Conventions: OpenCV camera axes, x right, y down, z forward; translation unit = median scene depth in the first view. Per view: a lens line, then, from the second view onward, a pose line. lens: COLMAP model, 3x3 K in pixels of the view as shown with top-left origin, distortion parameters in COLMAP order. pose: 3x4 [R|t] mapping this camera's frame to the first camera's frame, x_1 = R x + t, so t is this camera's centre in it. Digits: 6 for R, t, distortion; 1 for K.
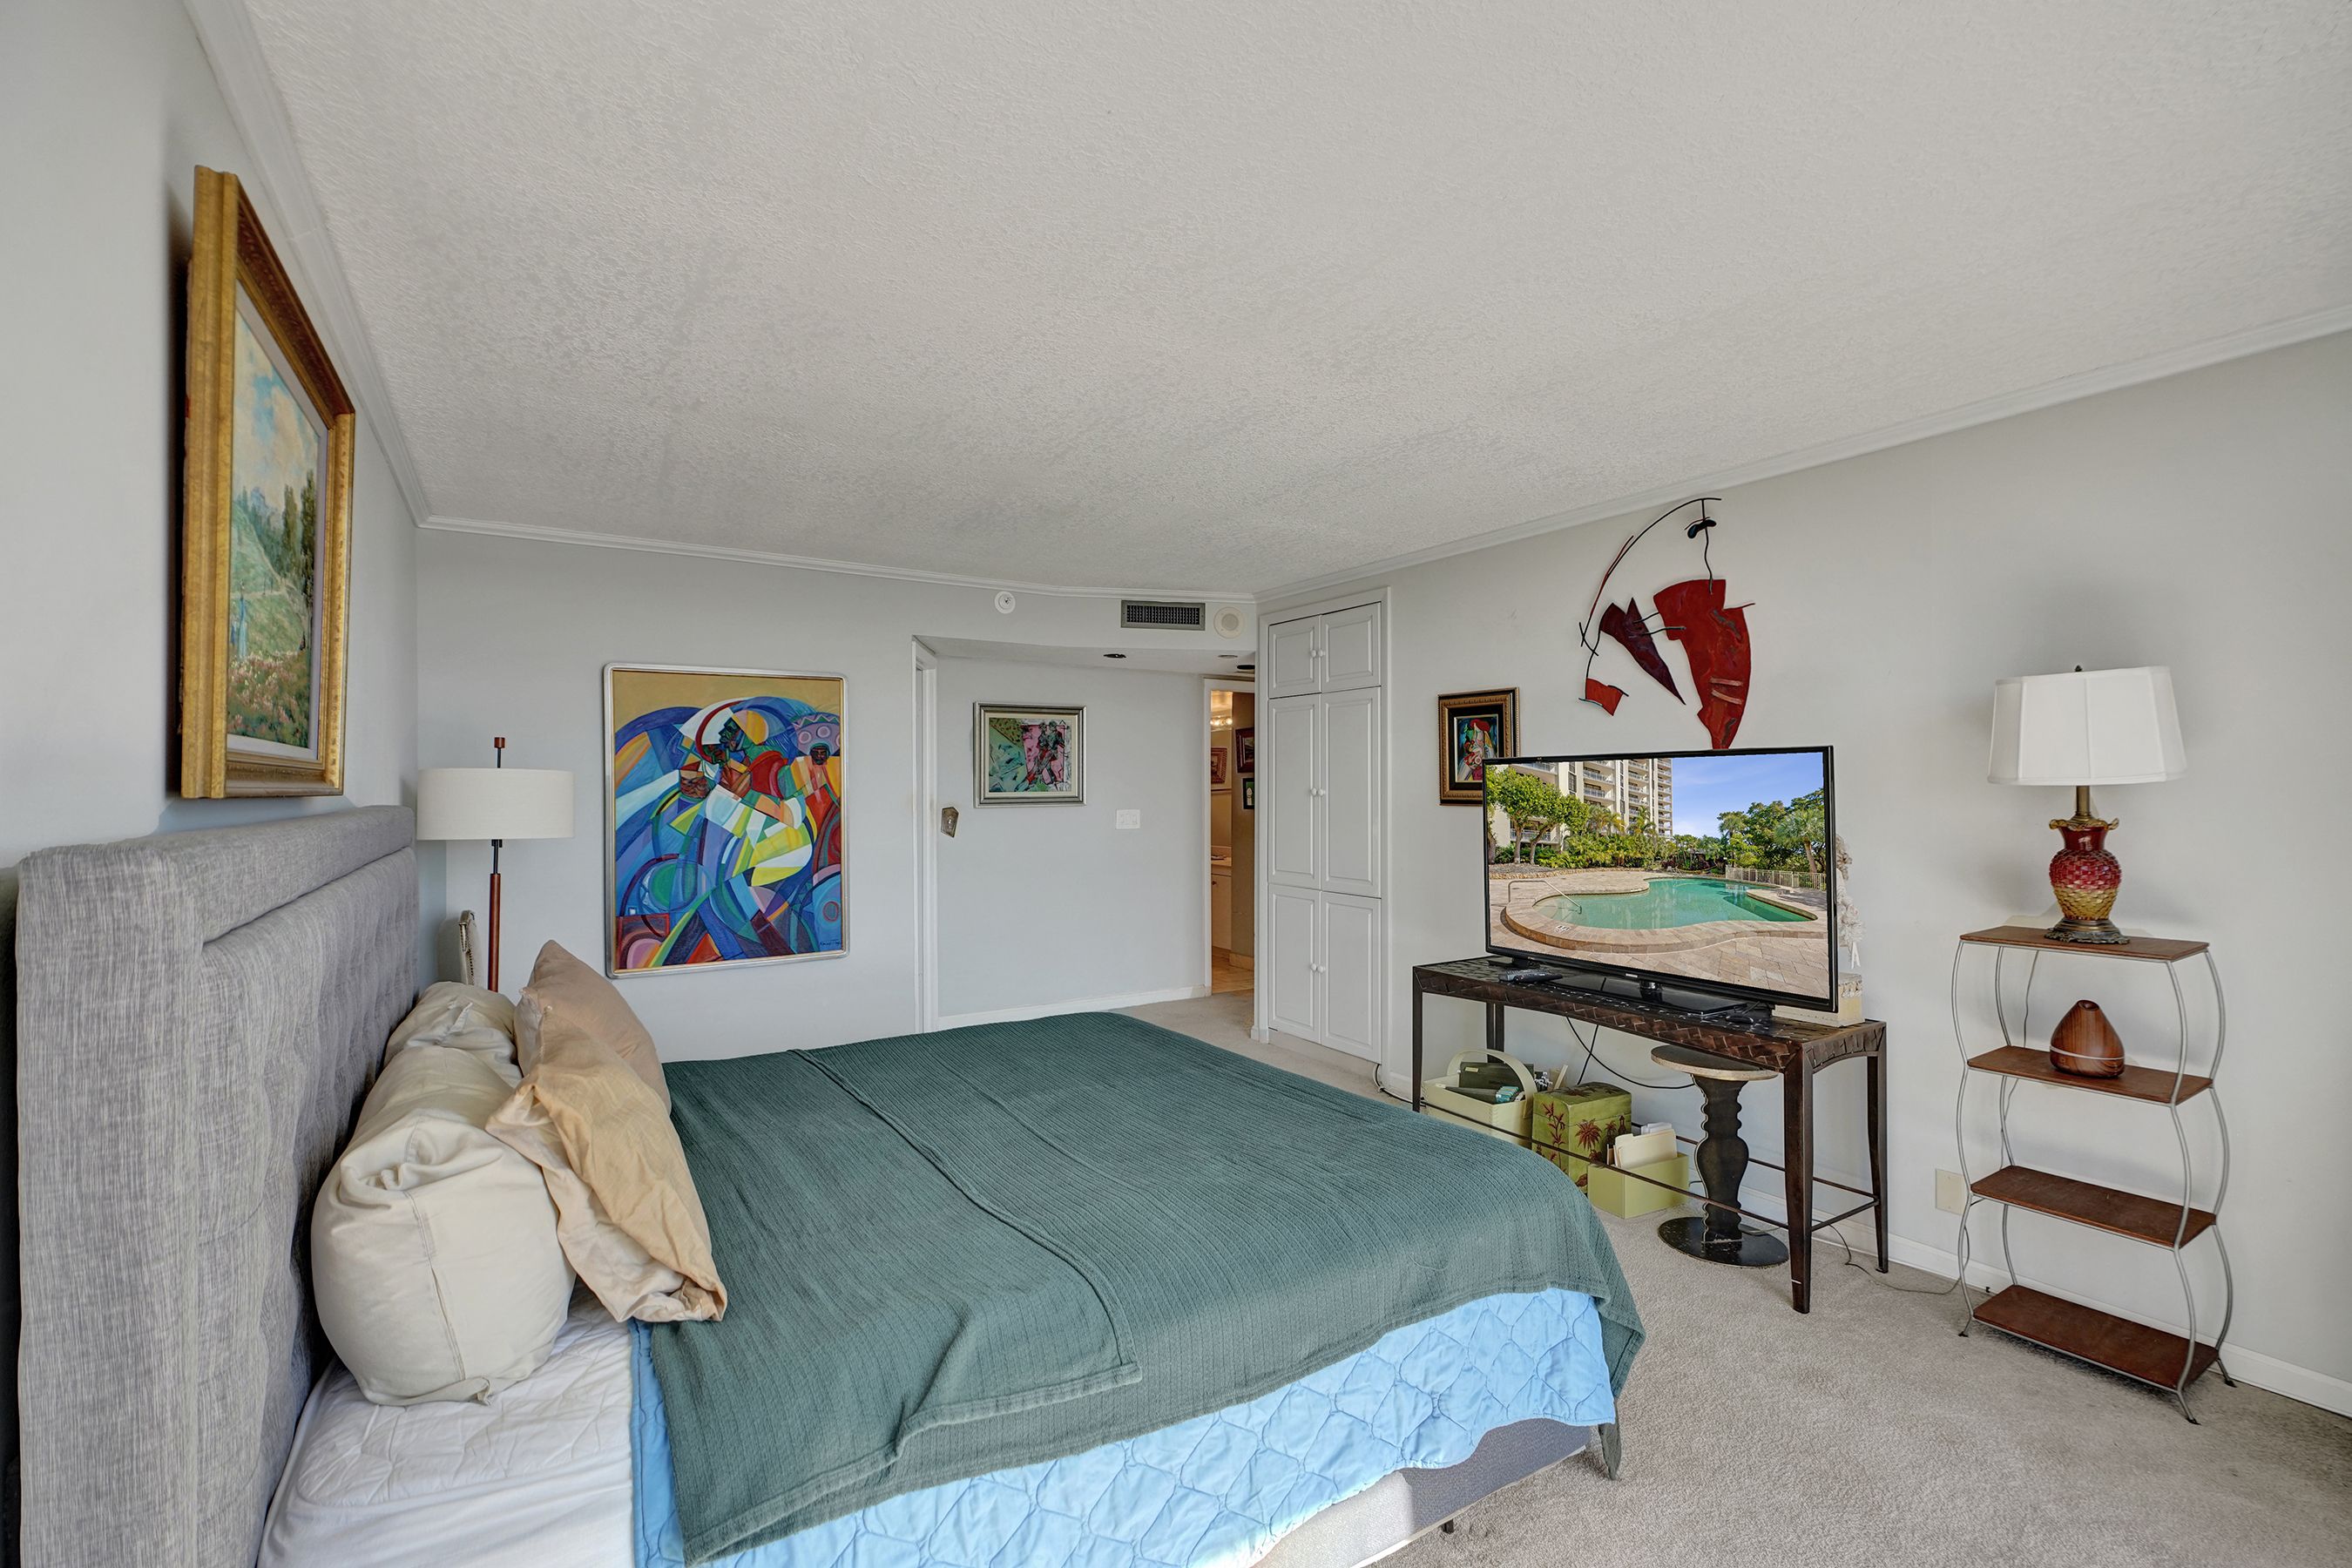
lens RADIAL K [[1031.9, 0, 1176.0], [0, 1031.9, 784.0], [0, 0, 1]] dist [-0.002162, 0.000874]
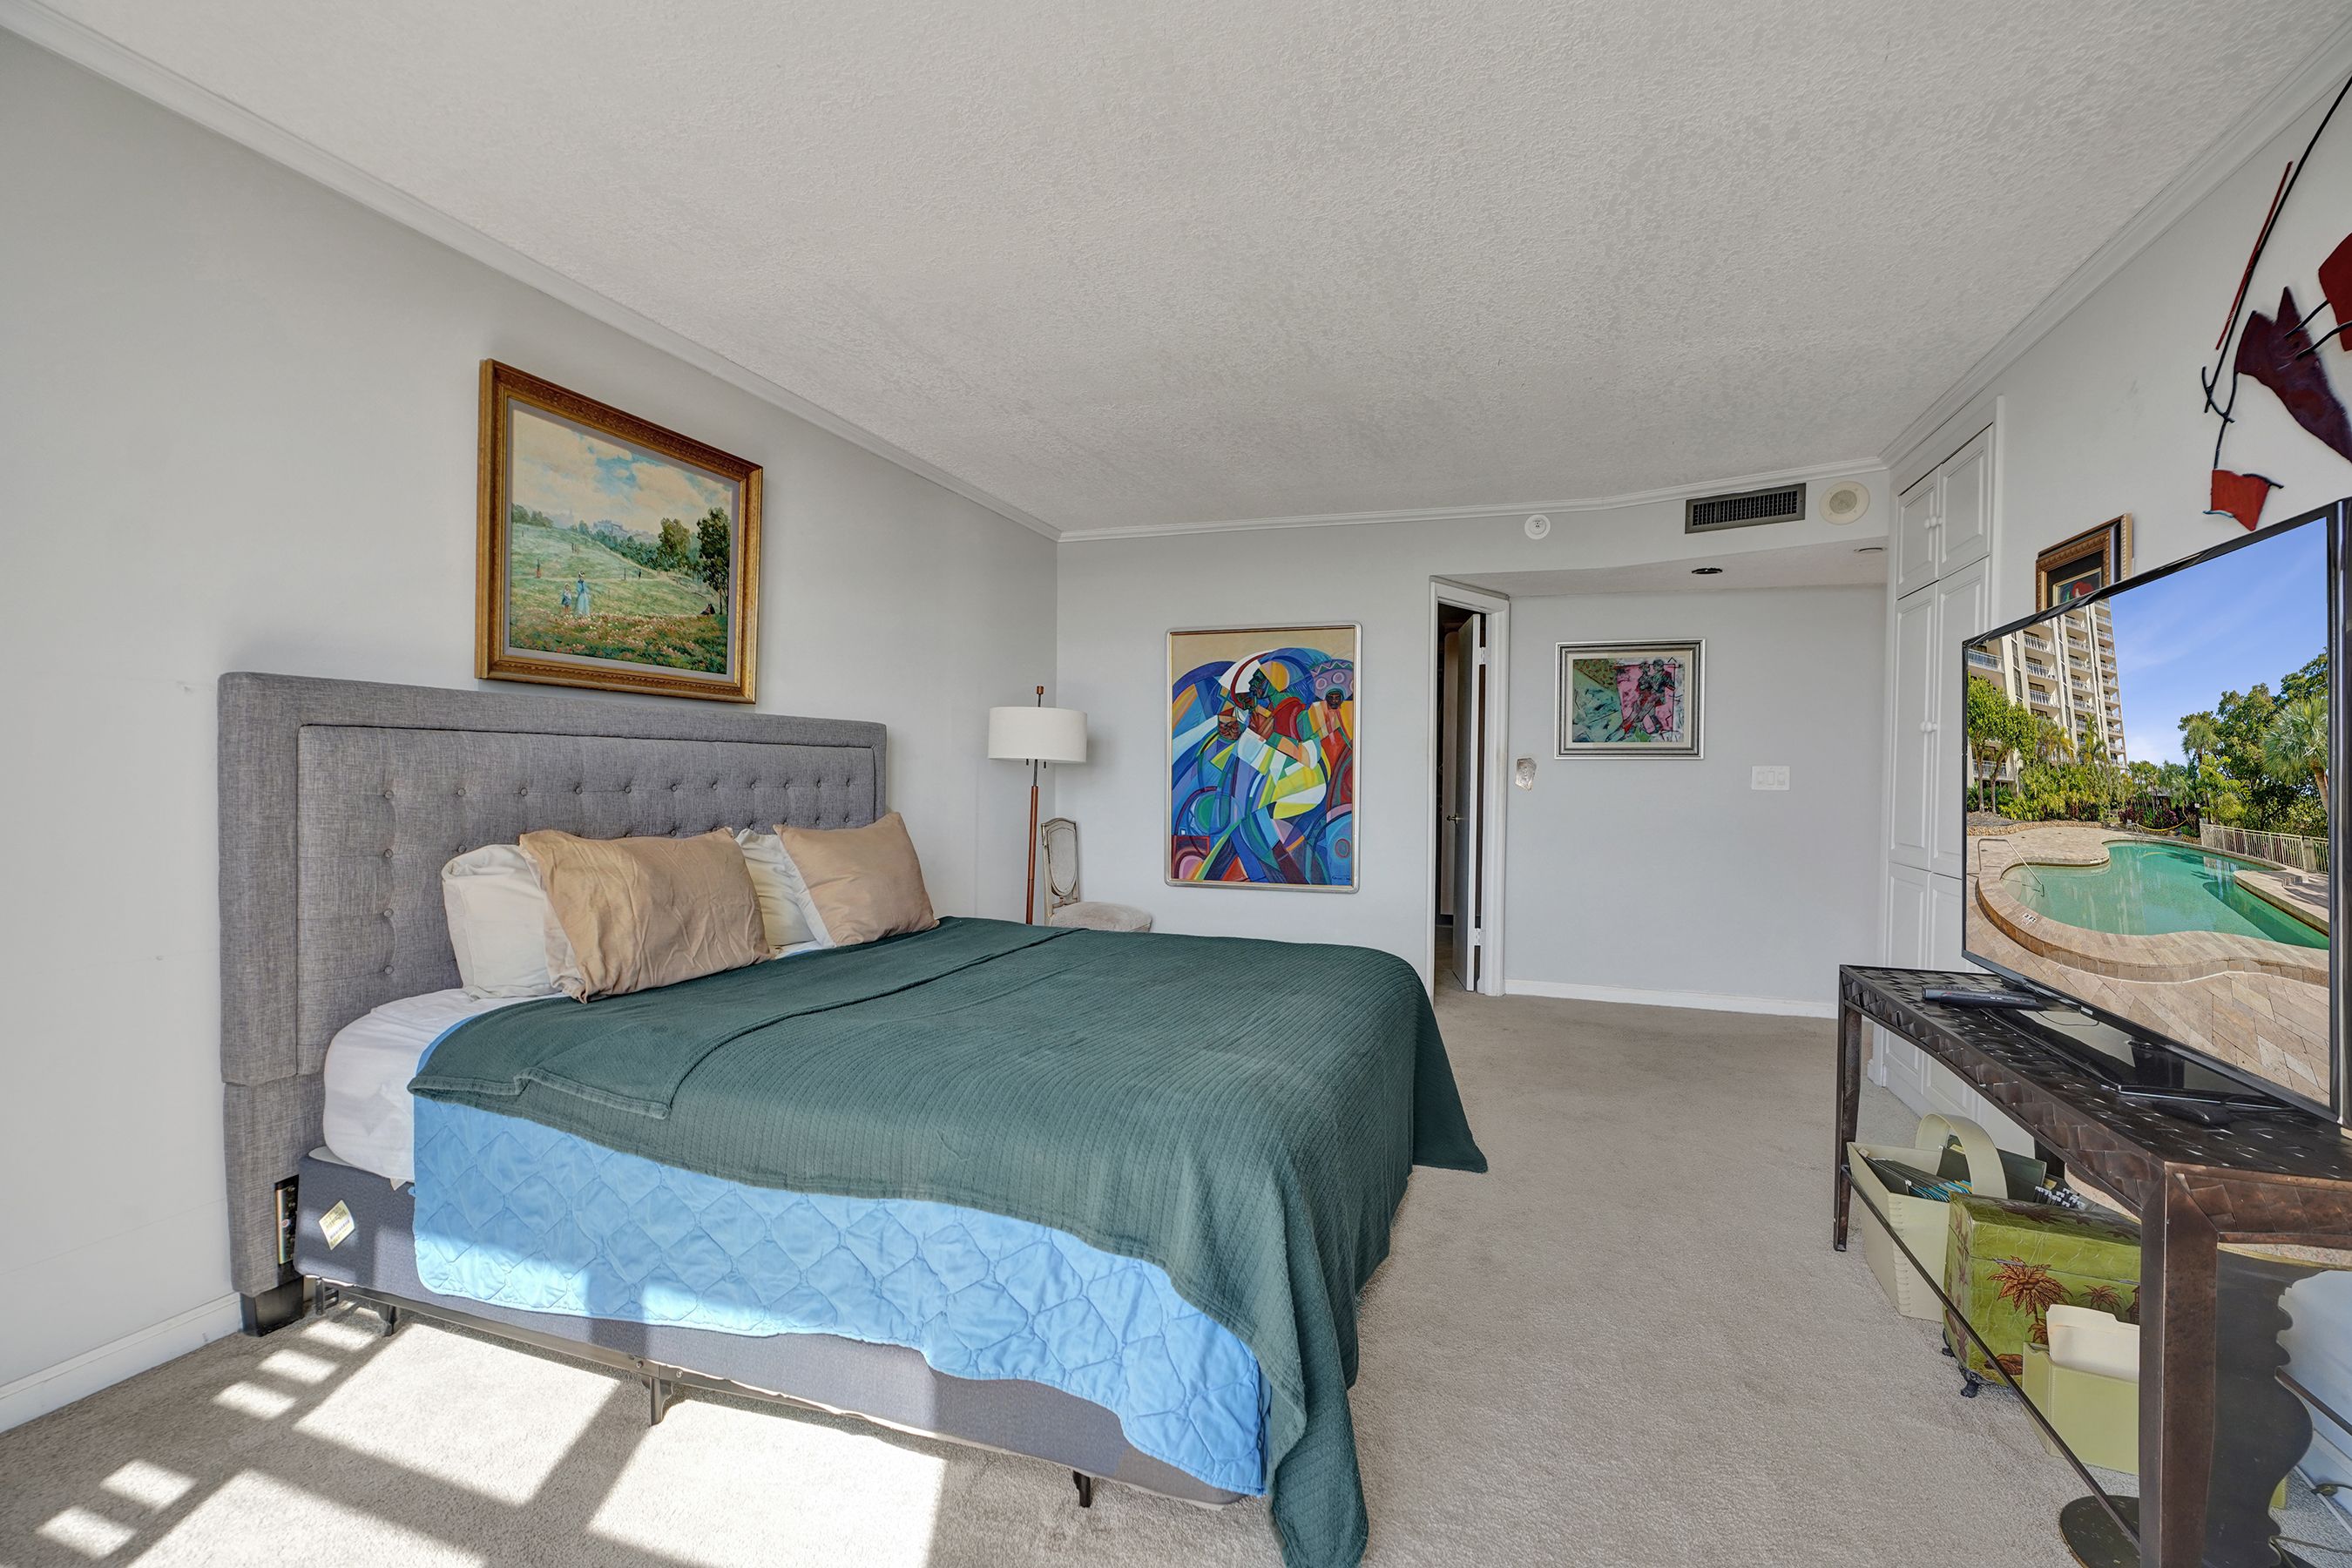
lens RADIAL K [[1049.3, 0, 1180.0], [0, 1049.3, 780.2], [0, 0, 1]] dist [-0.008693, 0.000079]
pose [[0.643435, 0.023256, -0.765148, 0.396633], [-0.012380, 0.999724, 0.019975, 0.036180], [0.765401, -0.003380, 0.643545, 0.192260]]
